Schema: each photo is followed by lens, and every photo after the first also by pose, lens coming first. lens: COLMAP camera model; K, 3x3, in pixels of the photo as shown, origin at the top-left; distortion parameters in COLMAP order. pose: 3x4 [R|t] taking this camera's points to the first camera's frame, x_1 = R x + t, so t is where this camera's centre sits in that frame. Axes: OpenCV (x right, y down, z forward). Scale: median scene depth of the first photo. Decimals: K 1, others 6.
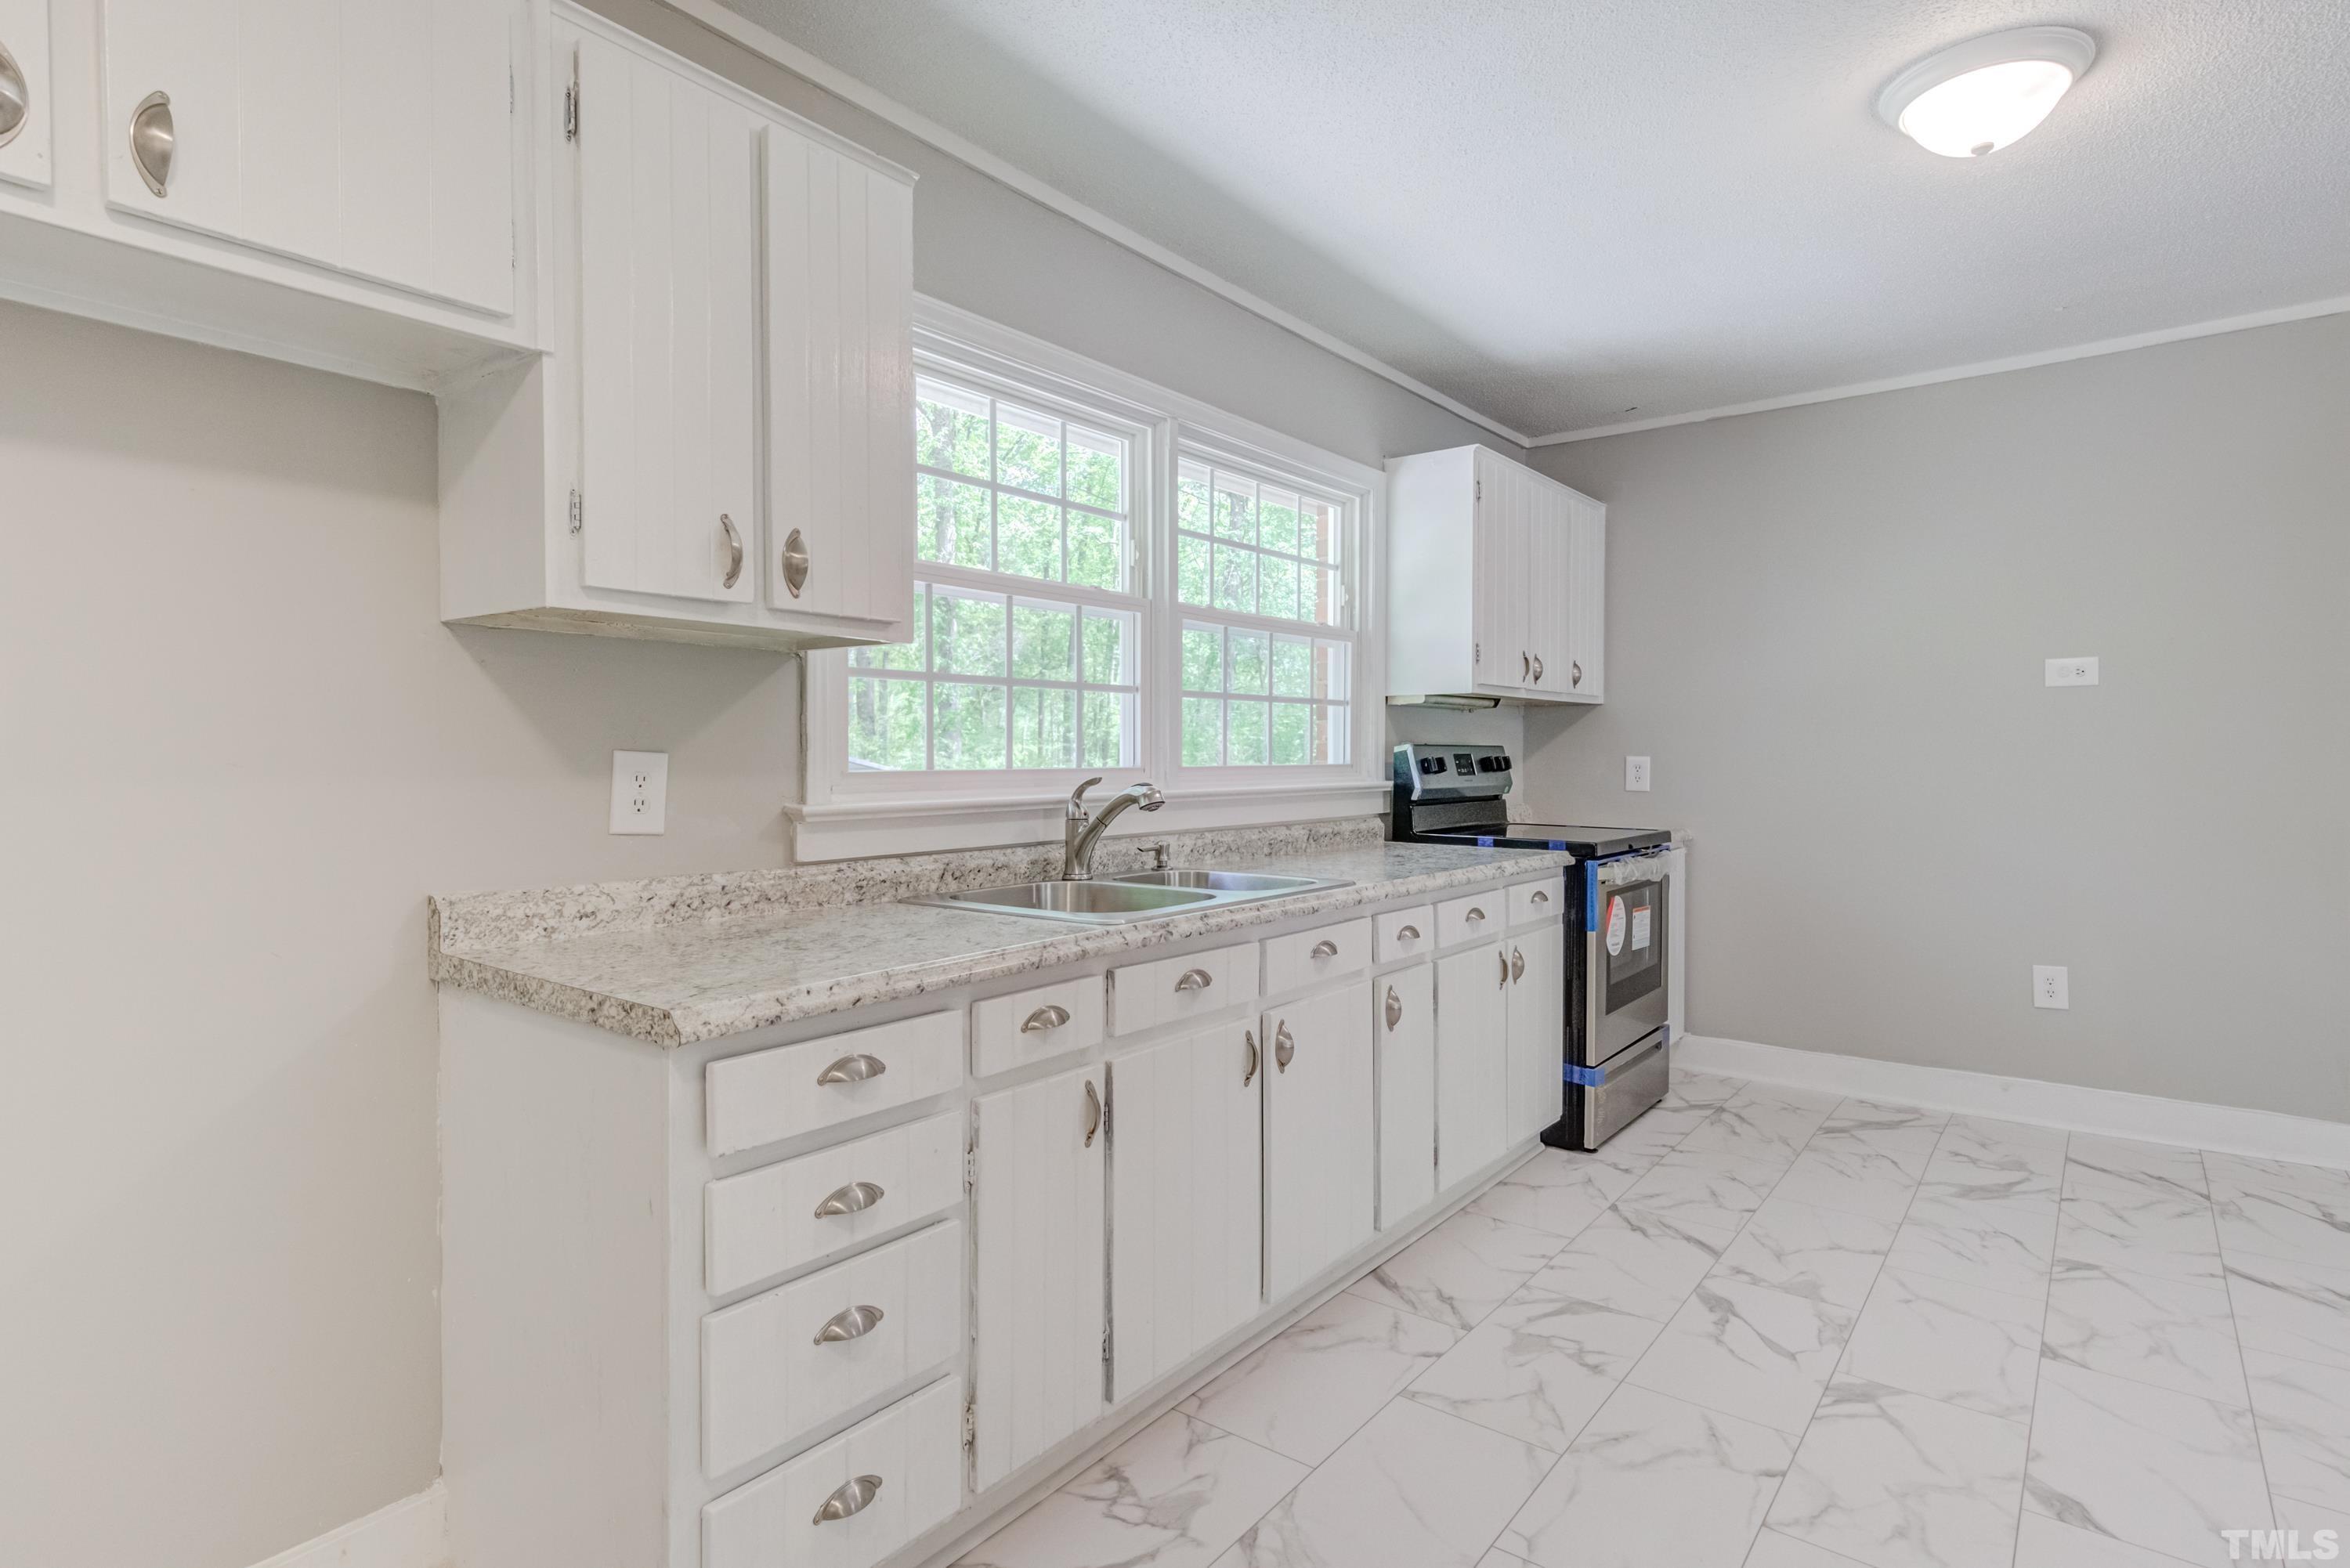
lens RADIAL K [[1292.1, 0, 1264.1], [0, 1292.1, 772.2], [0, 0, 1]] dist [0.014328, -0.000660]
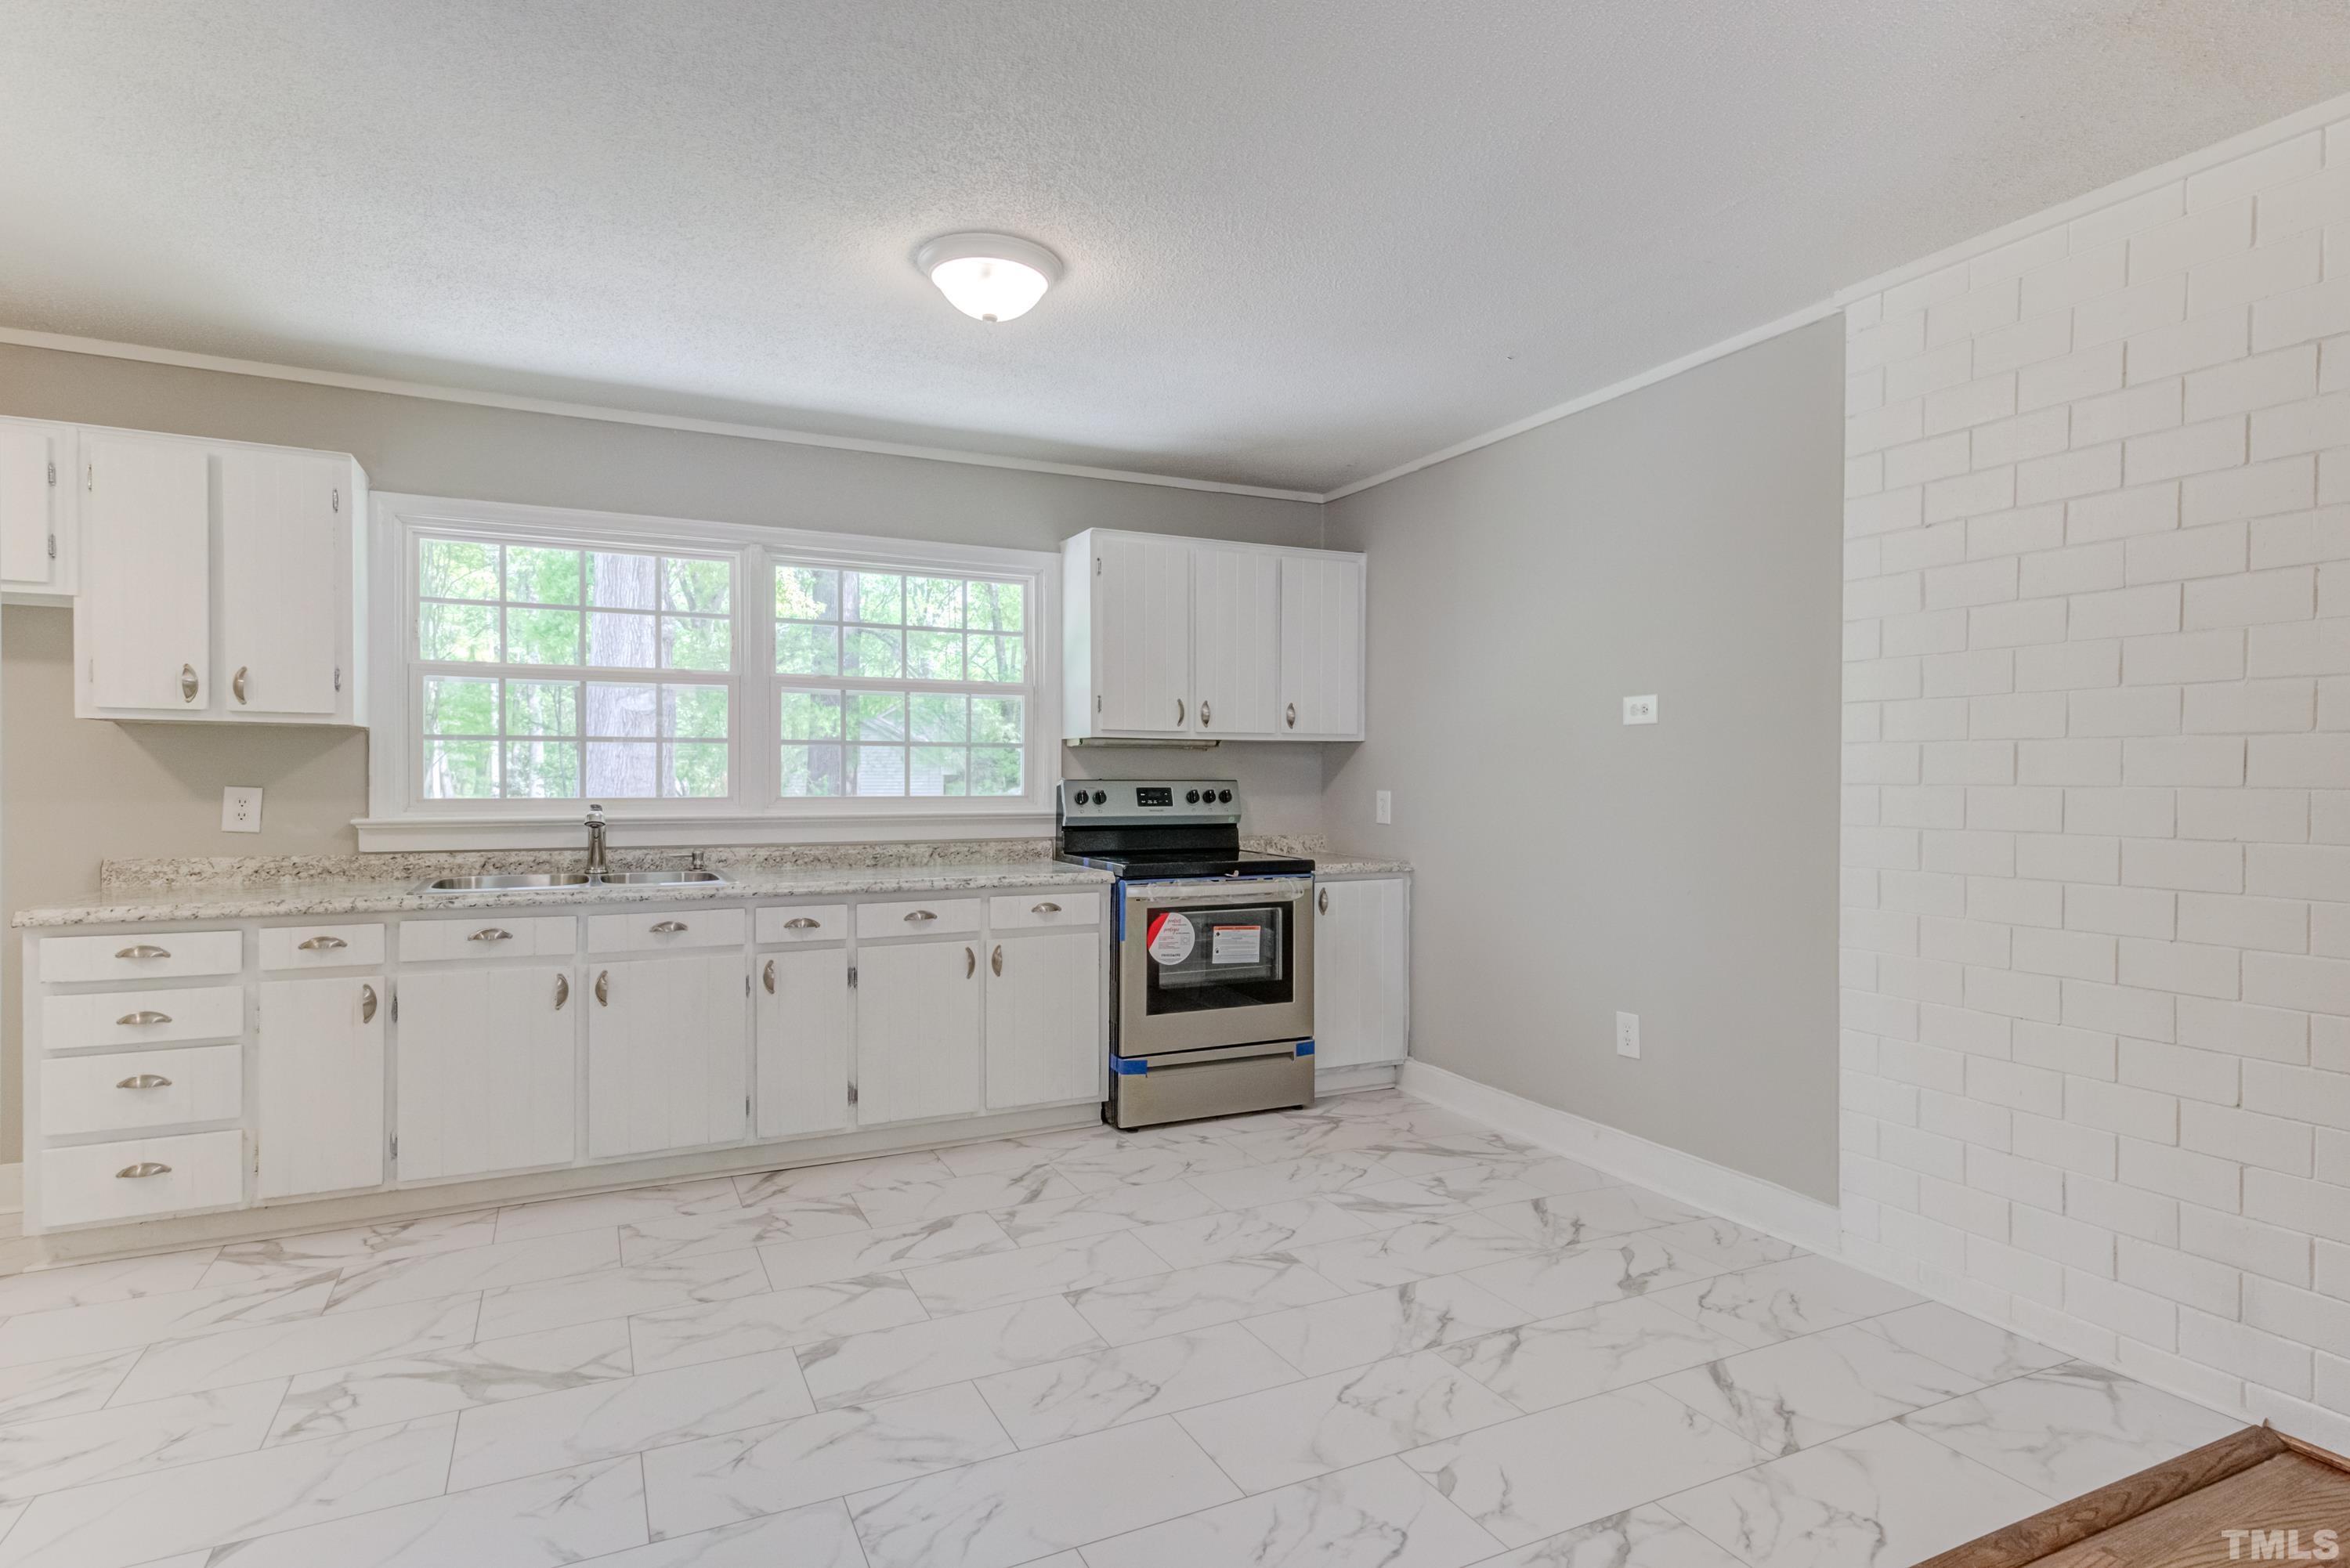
lens RADIAL K [[1367.5, 0, 1269.4], [0, 1367.5, 783.9], [0, 0, 1]] dist [0.073416, -0.044358]
pose [[0.883161, 0.007701, -0.469006, 1.135005], [-0.011516, 0.999920, -0.005266, -0.017263], [0.468928, 0.010052, 0.883179, -0.042059]]
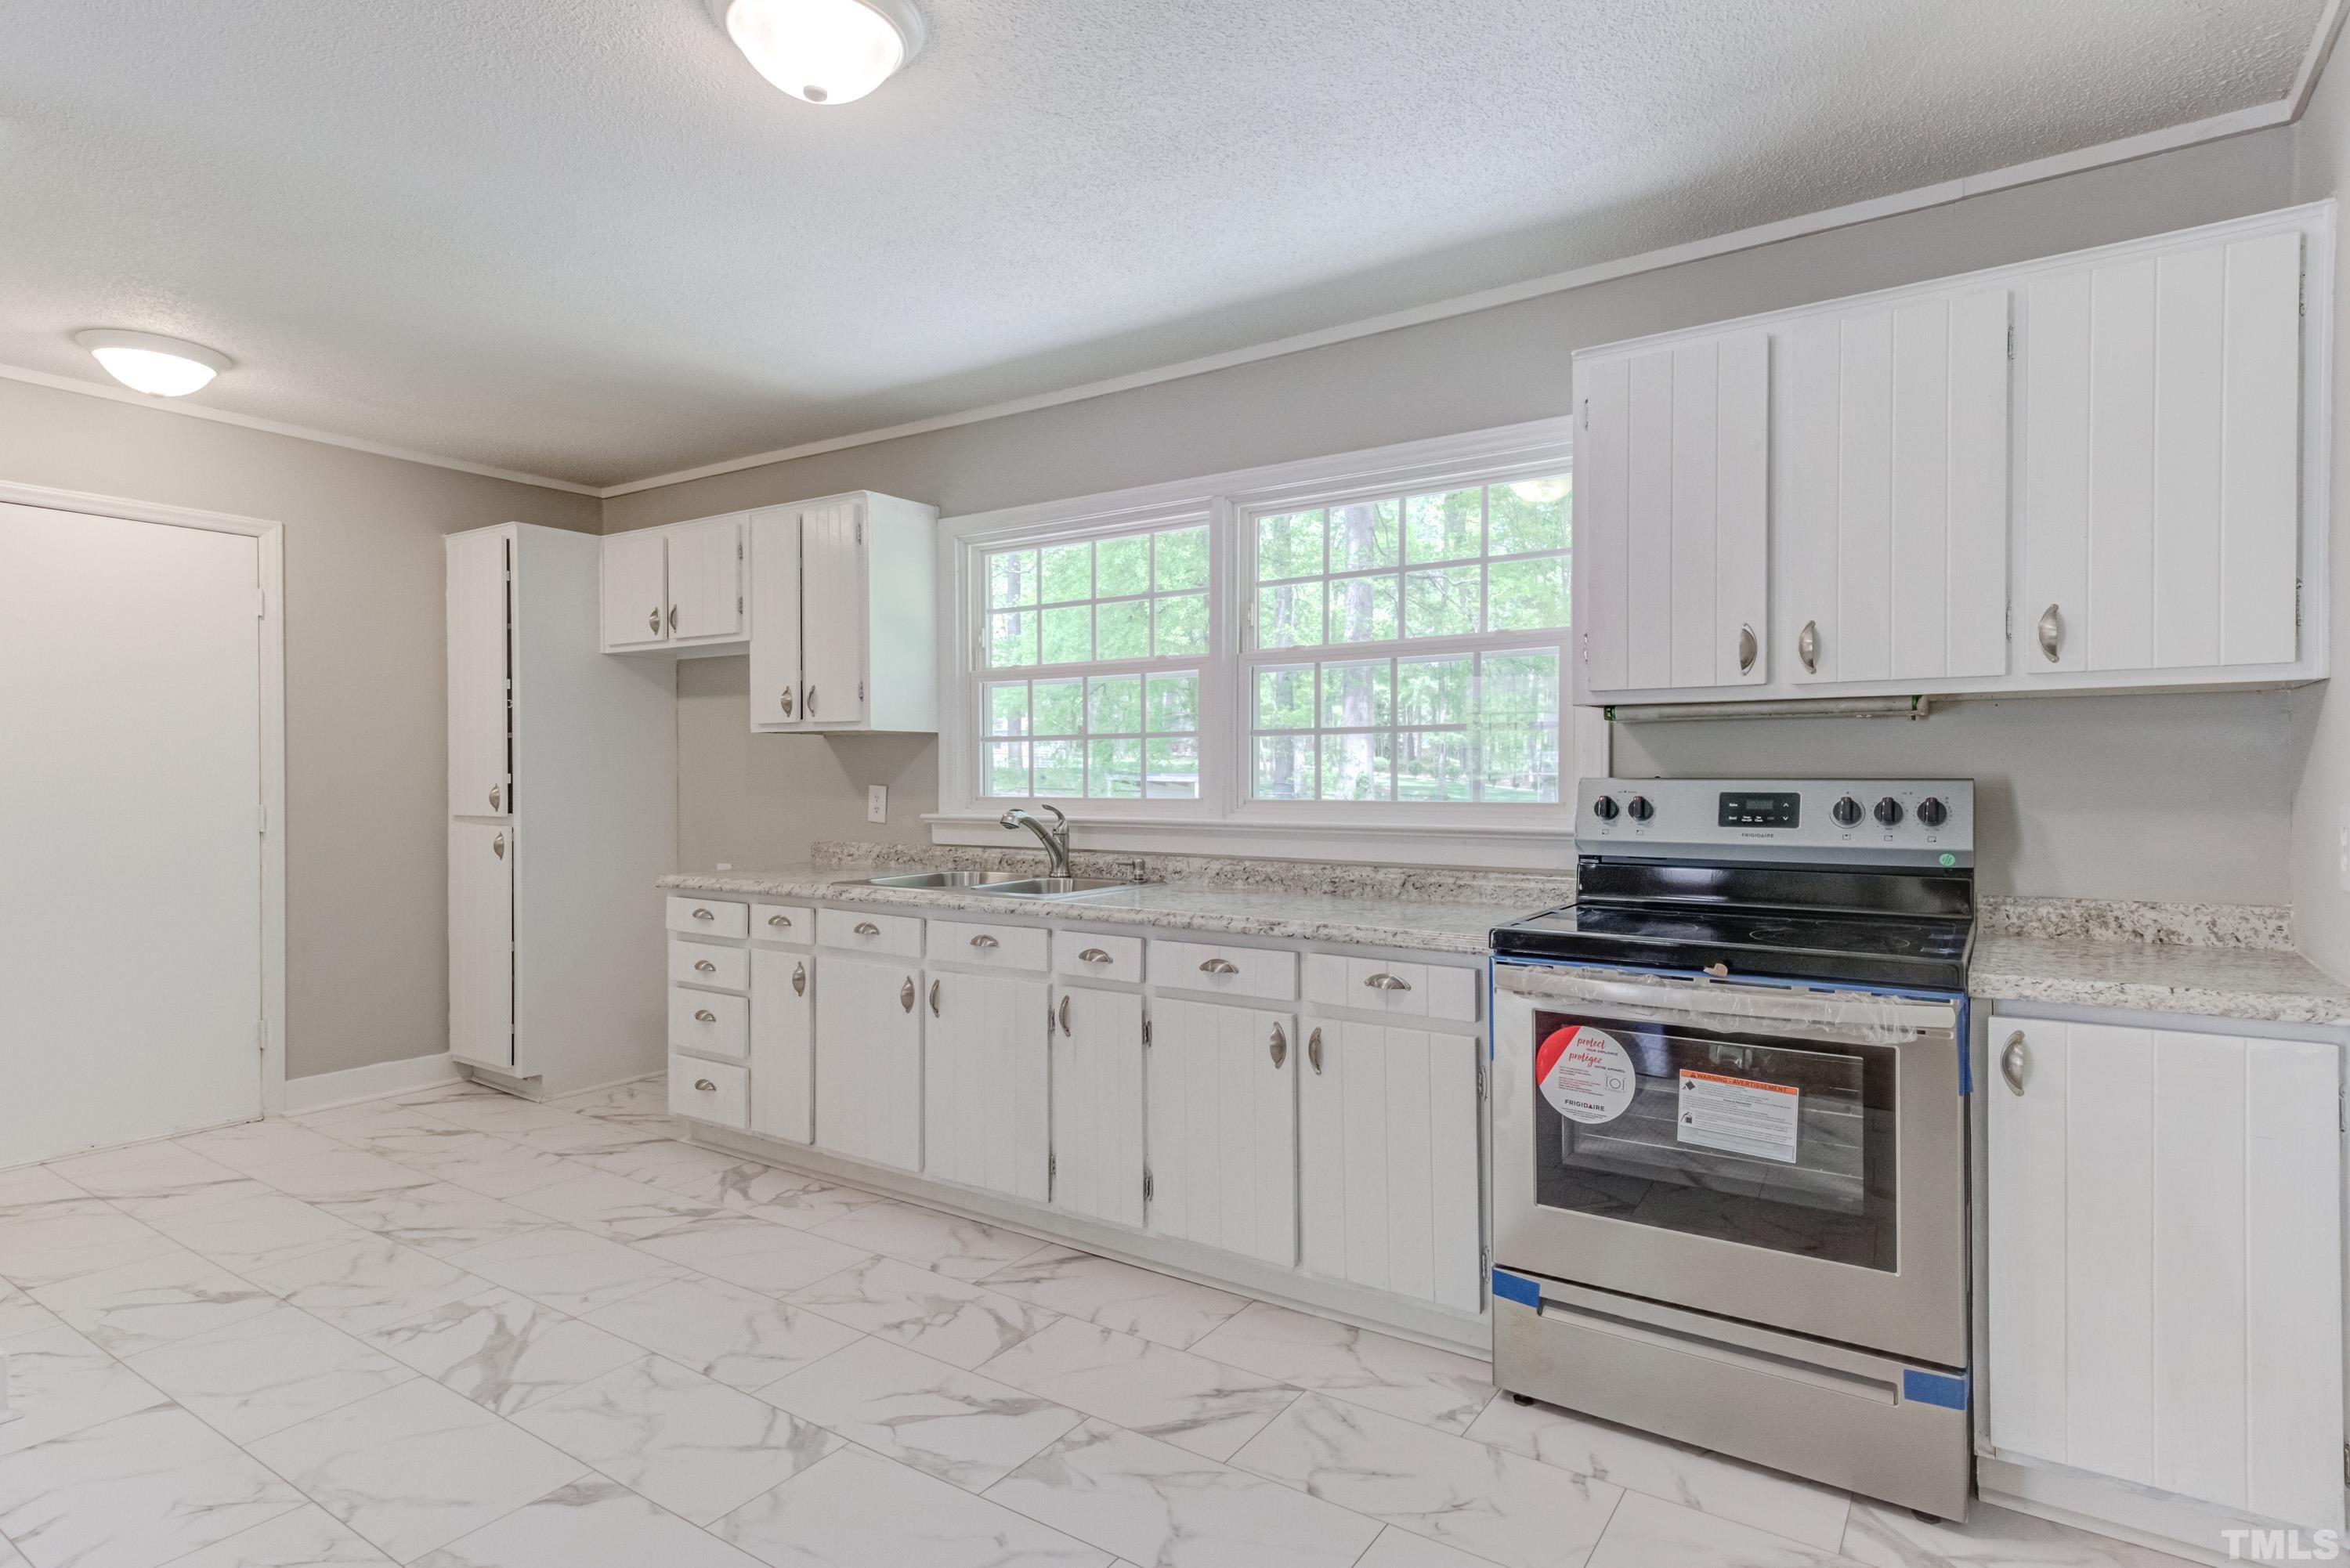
lens RADIAL K [[1291.2, 0, 1098.8], [0, 1291.2, 777.4], [0, 0, 1]] dist [0.017564, -0.000272]
pose [[-0.055882, 0.004956, -0.998425, 1.114625], [-0.010633, 0.999928, 0.005558, -0.029890], [0.998381, 0.010927, -0.055825, 0.991574]]
